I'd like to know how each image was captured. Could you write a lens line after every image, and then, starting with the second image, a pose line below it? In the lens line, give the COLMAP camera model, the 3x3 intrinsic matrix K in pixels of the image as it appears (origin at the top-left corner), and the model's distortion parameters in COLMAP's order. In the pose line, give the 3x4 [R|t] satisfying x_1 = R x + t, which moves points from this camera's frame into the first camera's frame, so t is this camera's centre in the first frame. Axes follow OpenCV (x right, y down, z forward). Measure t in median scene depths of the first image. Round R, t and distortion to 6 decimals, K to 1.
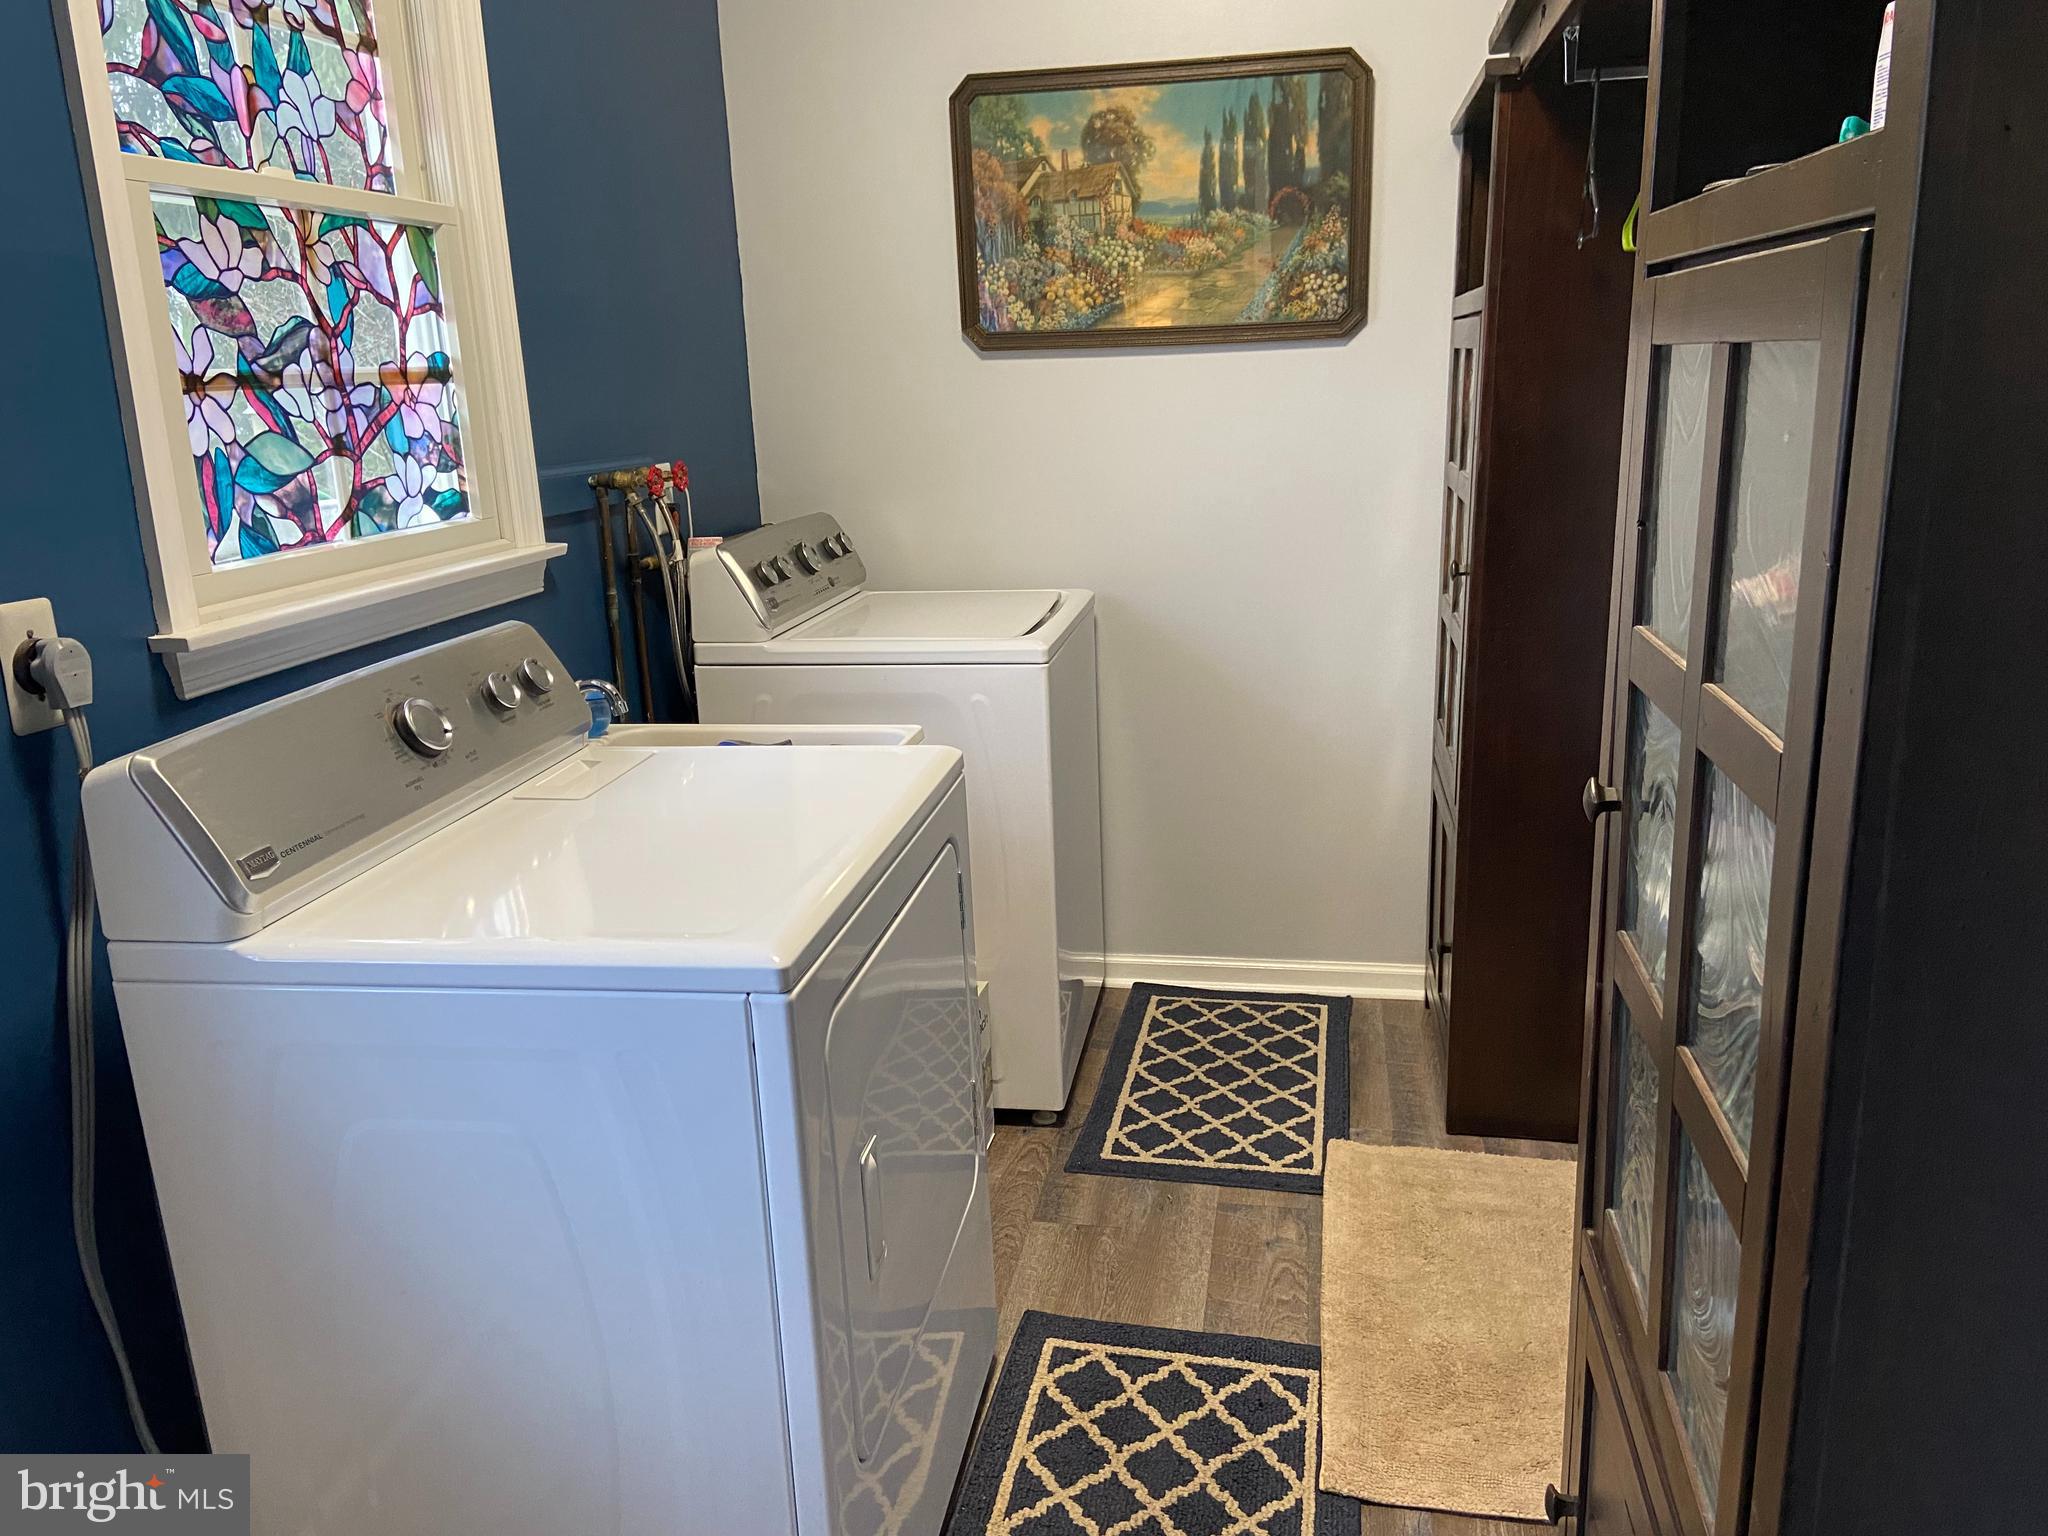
lens RADIAL K [[1547.3, 0, 1033.3], [0, 1547.3, 769.7], [0, 0, 1]] dist [0.135528, -0.176159]
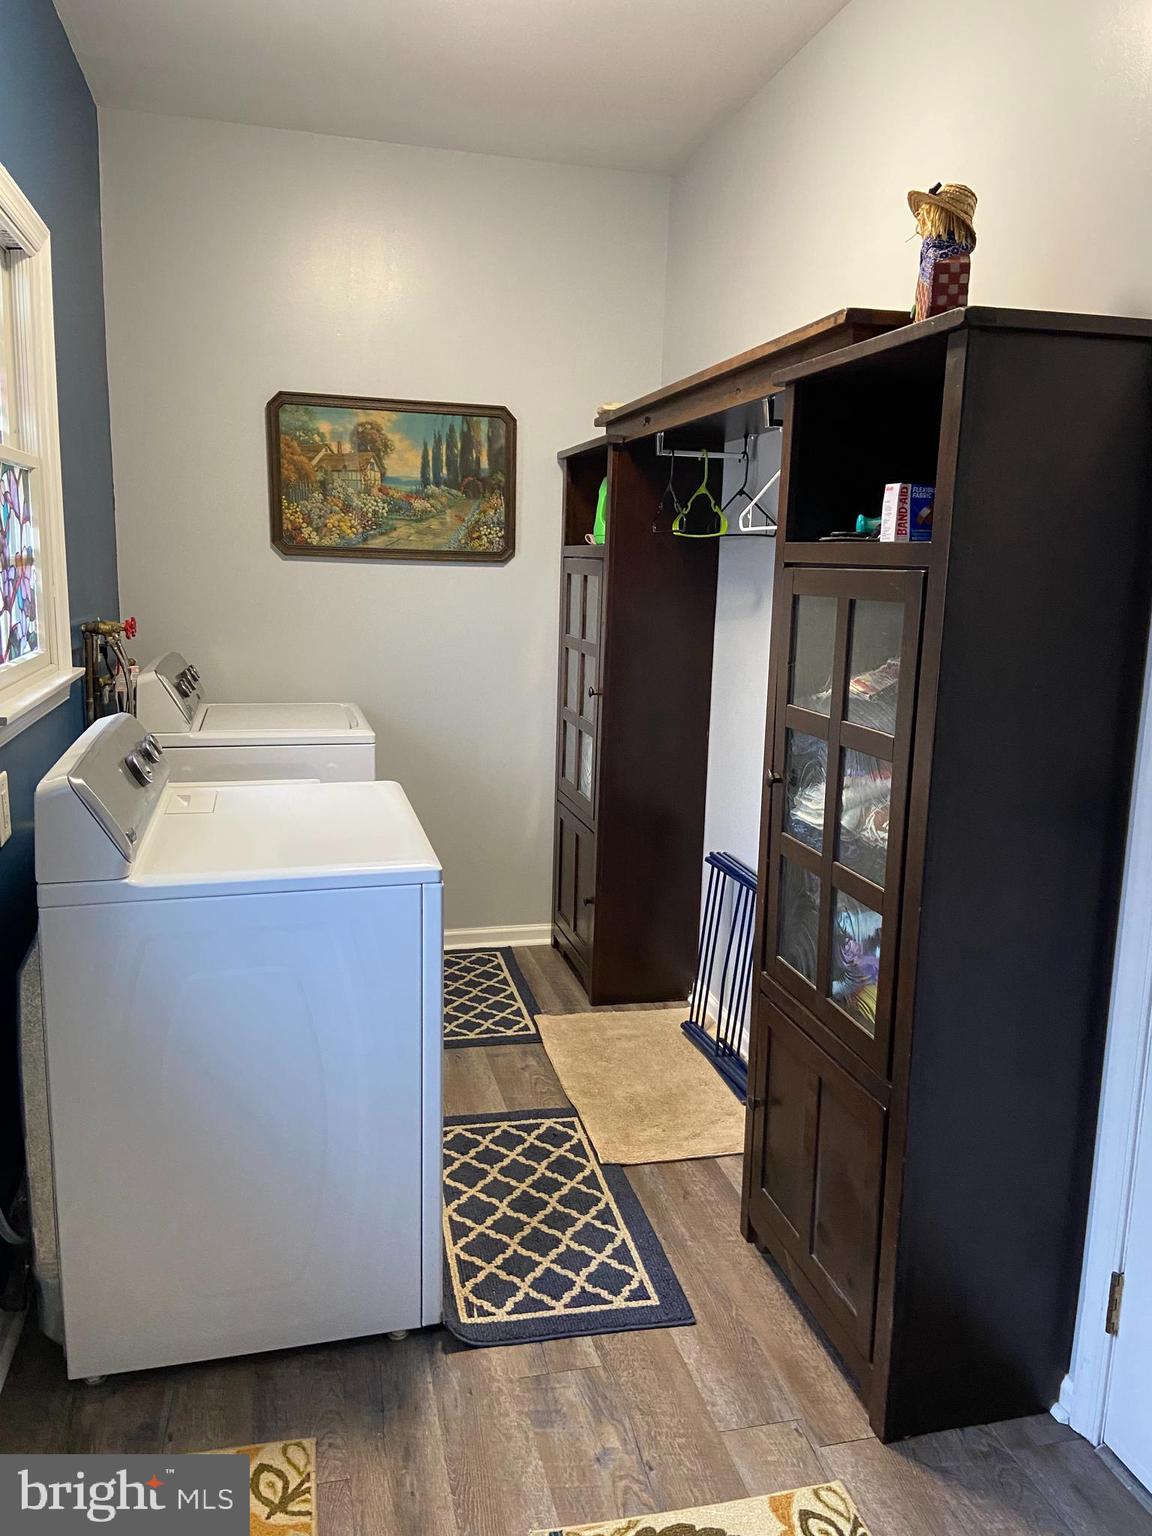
lens RADIAL K [[1160.5, 0, 588.6], [0, 1160.5, 758.4], [0, 0, 1]] dist [0.135528, -0.176159]
pose [[0.907673, -0.015528, 0.419390, -0.290823], [0.051089, 0.995971, -0.073694, 0.048935], [-0.416556, 0.088316, 0.904810, -0.224083]]
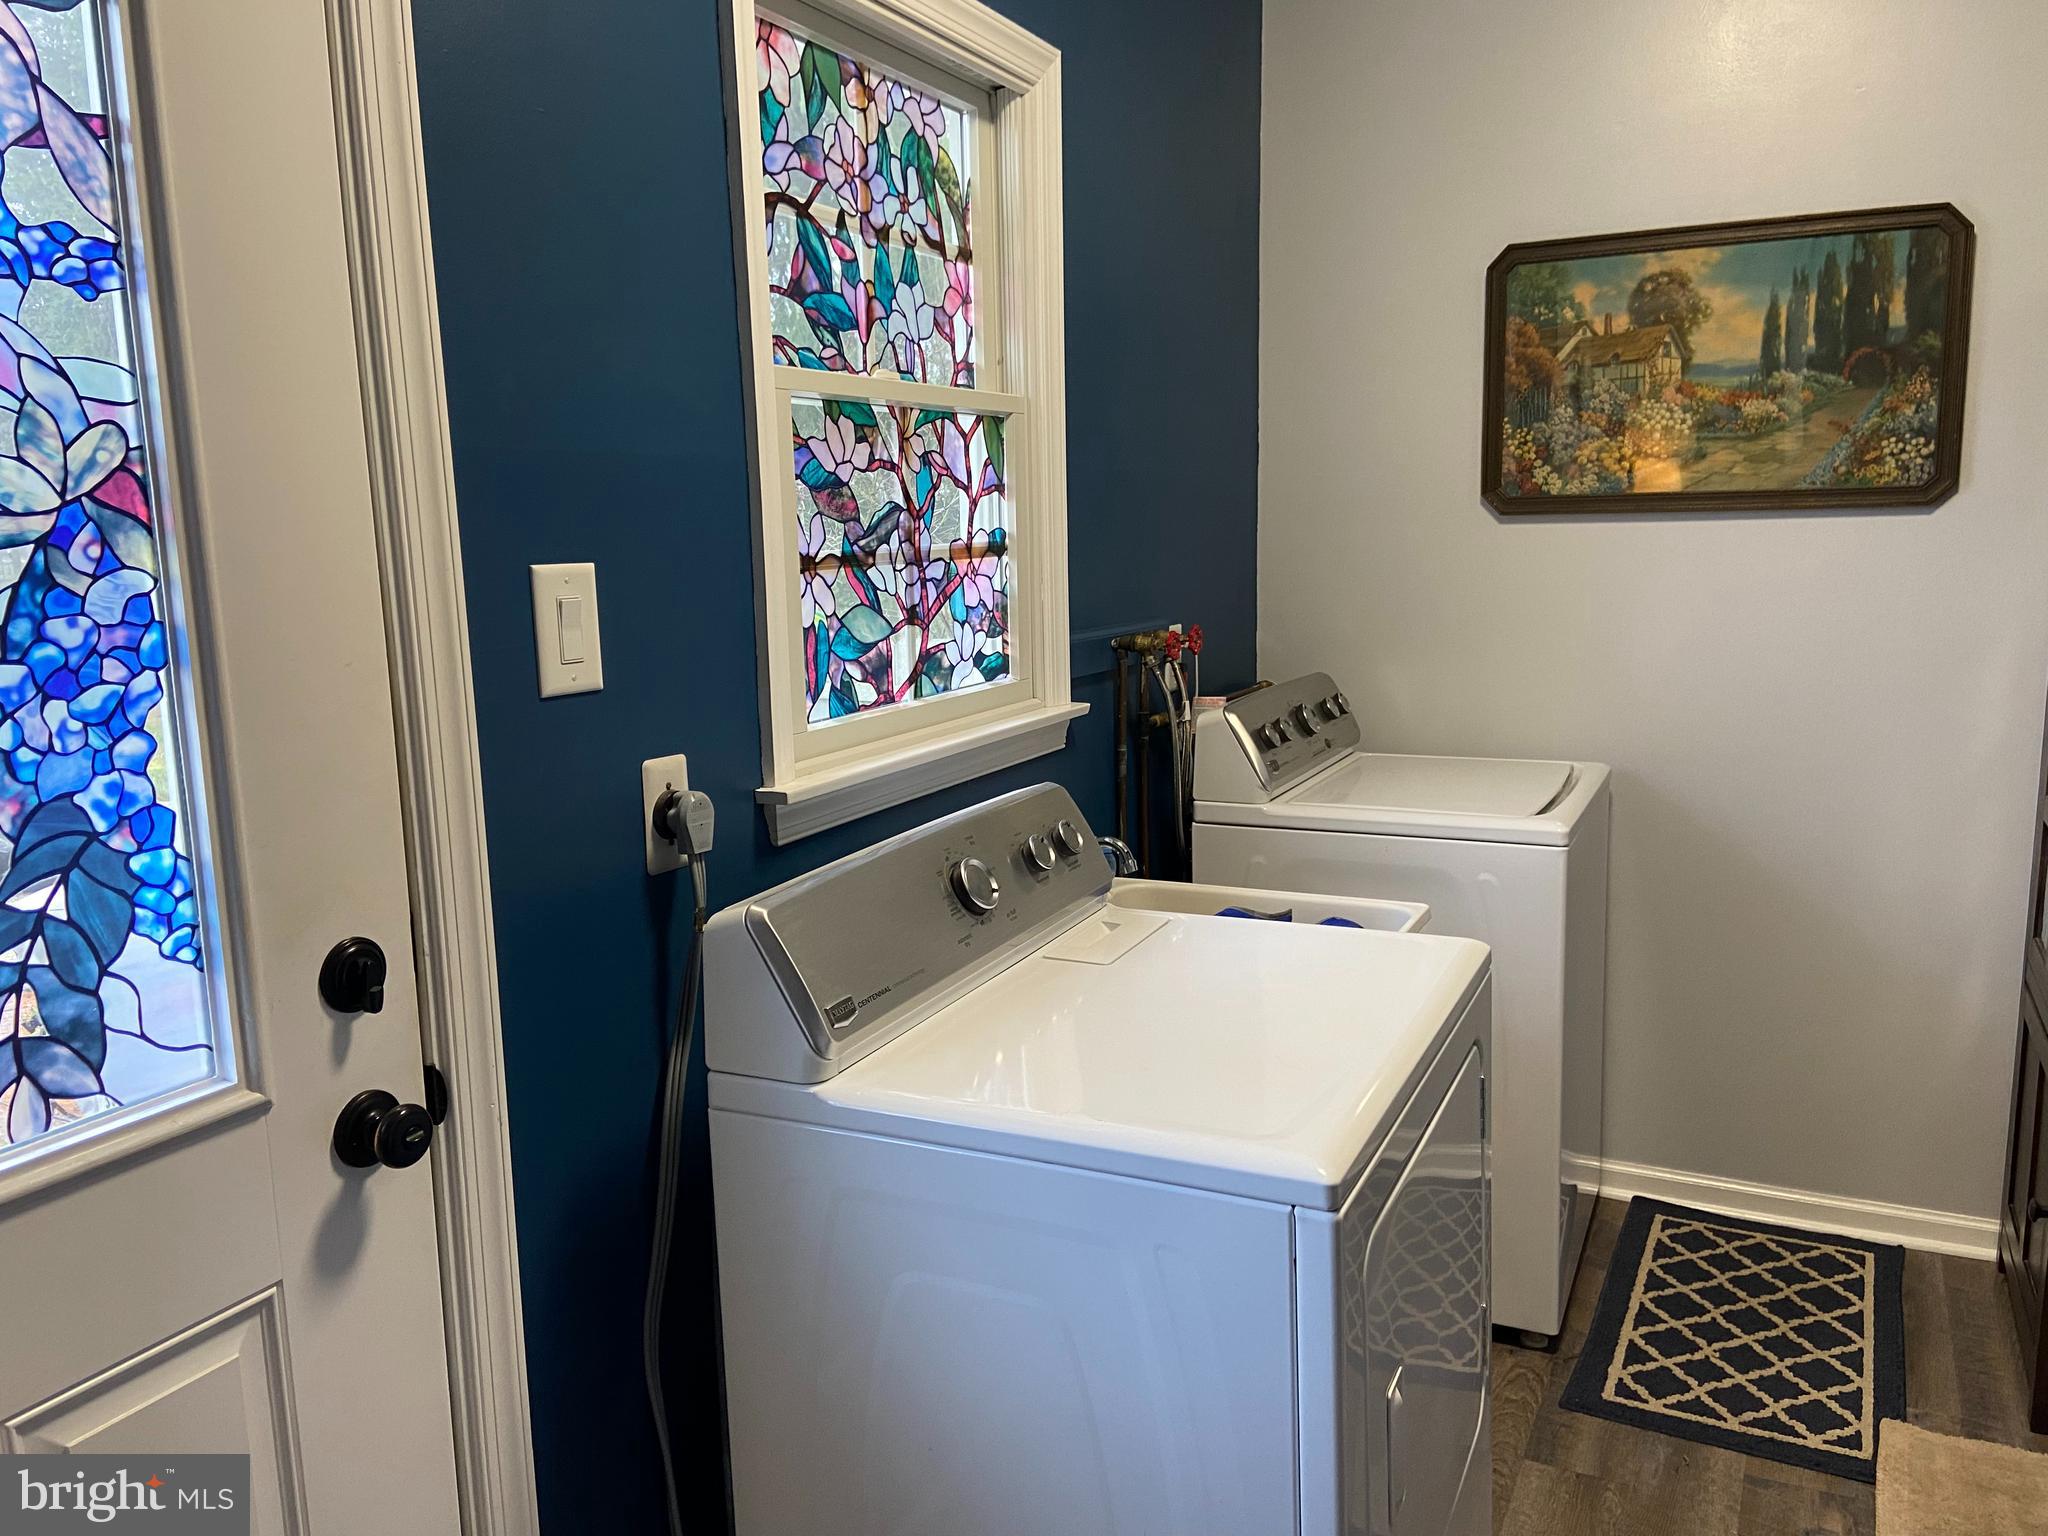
lens RADIAL K [[1547.3, 0, 1033.3], [0, 1547.3, 769.7], [0, 0, 1]] dist [0.135528, -0.176159]
pose [[0.960027, 0.057276, -0.273983, -0.040833], [-0.079588, 0.994295, -0.071017, -0.020408], [0.268352, 0.089984, 0.959109, -0.000075]]
